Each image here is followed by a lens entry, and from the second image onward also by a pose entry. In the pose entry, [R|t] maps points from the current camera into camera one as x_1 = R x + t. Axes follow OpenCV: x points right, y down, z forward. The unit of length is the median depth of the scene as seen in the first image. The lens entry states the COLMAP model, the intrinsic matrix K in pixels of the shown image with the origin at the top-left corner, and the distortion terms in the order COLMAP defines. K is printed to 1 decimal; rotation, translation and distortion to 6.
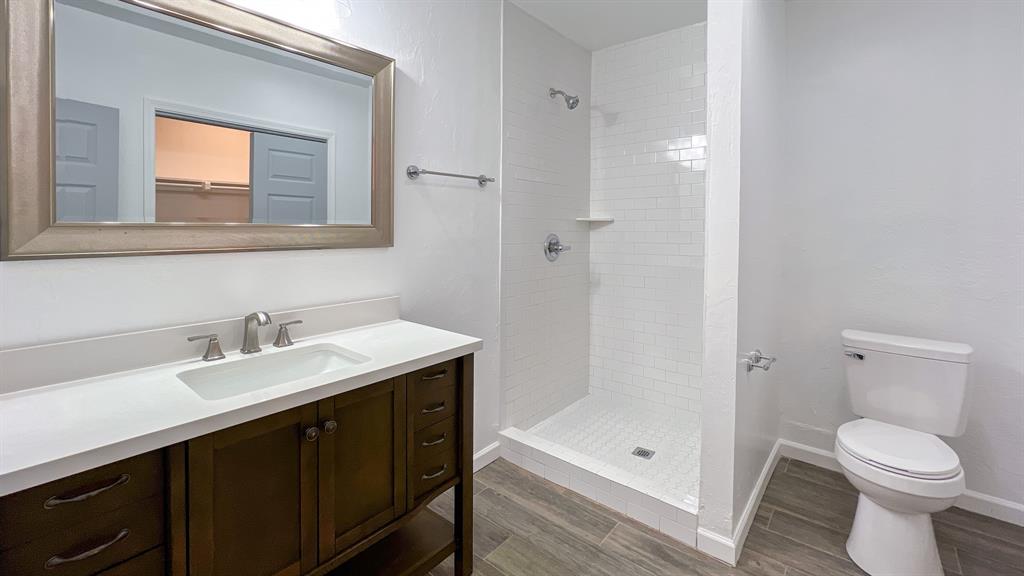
lens RADIAL K [[427.0, 0, 518.0], [0, 427.0, 237.0], [0, 0, 1]] dist [-0.017711, 0.003244]
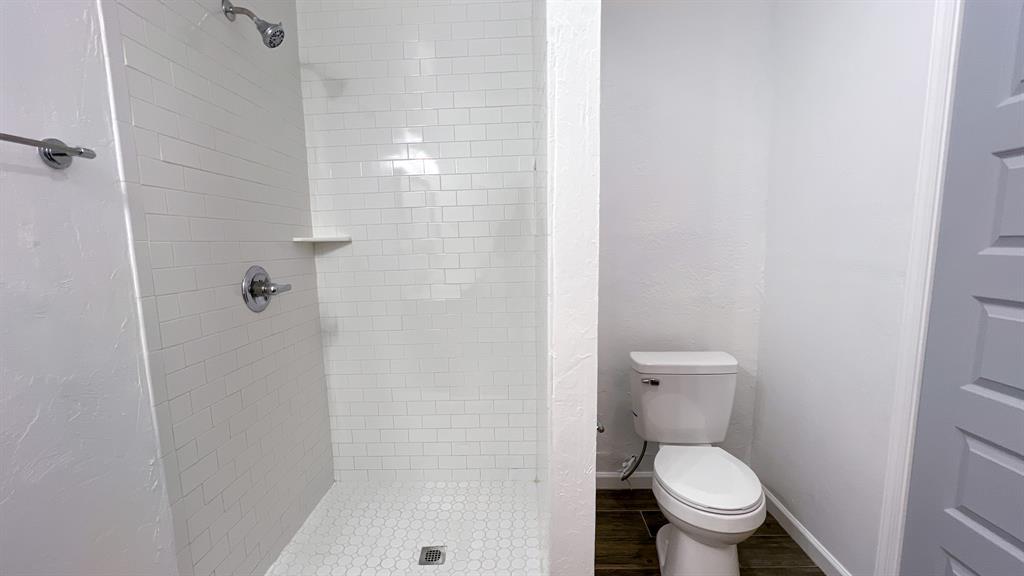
lens RADIAL K [[427.0, 0, 512.7], [0, 427.0, 300.0], [0, 0, 1]] dist [-0.017711, 0.003244]
pose [[0.794402, -0.104779, 0.598286, 0.008053], [0.039320, 0.991814, 0.121490, -0.018947], [-0.606118, -0.072987, 0.792019, 0.329422]]
